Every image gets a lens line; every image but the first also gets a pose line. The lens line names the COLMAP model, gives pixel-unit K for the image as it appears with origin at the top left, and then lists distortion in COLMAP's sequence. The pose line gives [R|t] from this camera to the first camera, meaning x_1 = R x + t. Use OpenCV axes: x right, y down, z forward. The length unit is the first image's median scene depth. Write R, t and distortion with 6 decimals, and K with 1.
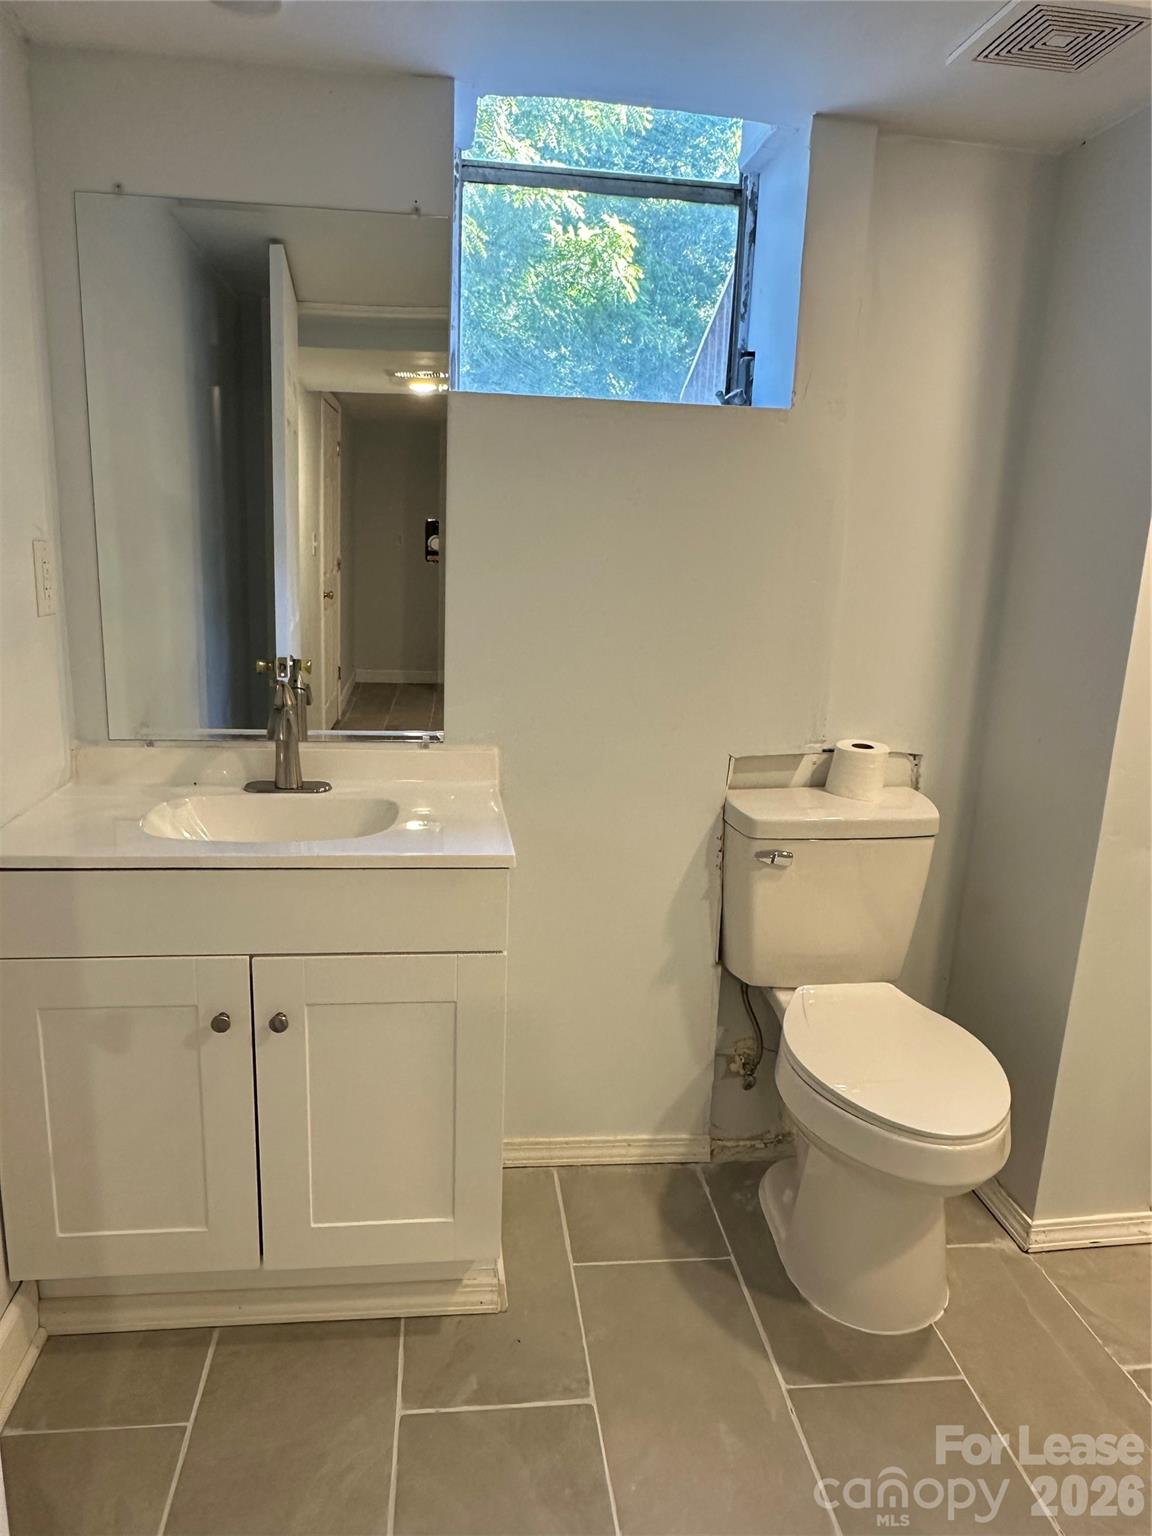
lens RADIAL K [[994.3, 0, 546.1], [0, 994.3, 771.2], [0, 0, 1]] dist [-0.003891, -0.001726]
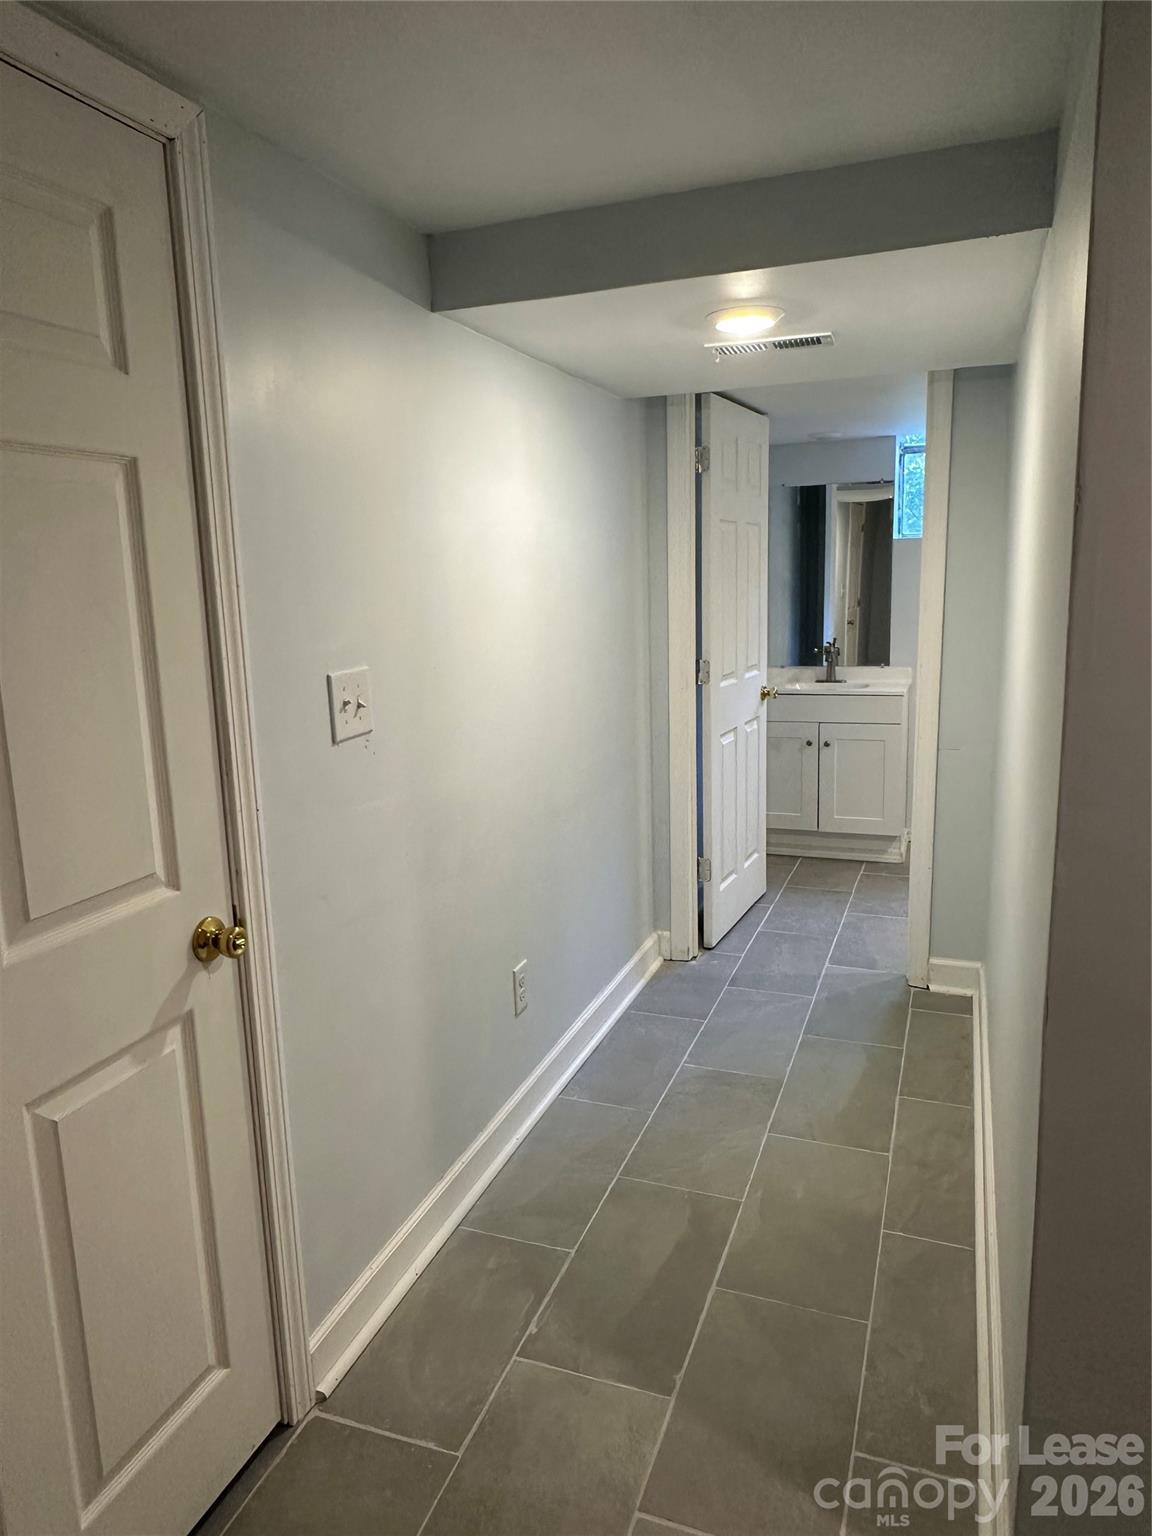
lens RADIAL K [[994.3, 0, 546.1], [0, 994.3, 771.2], [0, 0, 1]] dist [-0.003891, -0.001726]
pose [[0.871447, 0.021768, -0.490007, 0.414627], [-0.041454, 0.998709, -0.029358, 0.376246], [0.488735, 0.045896, 0.871224, -1.798709]]
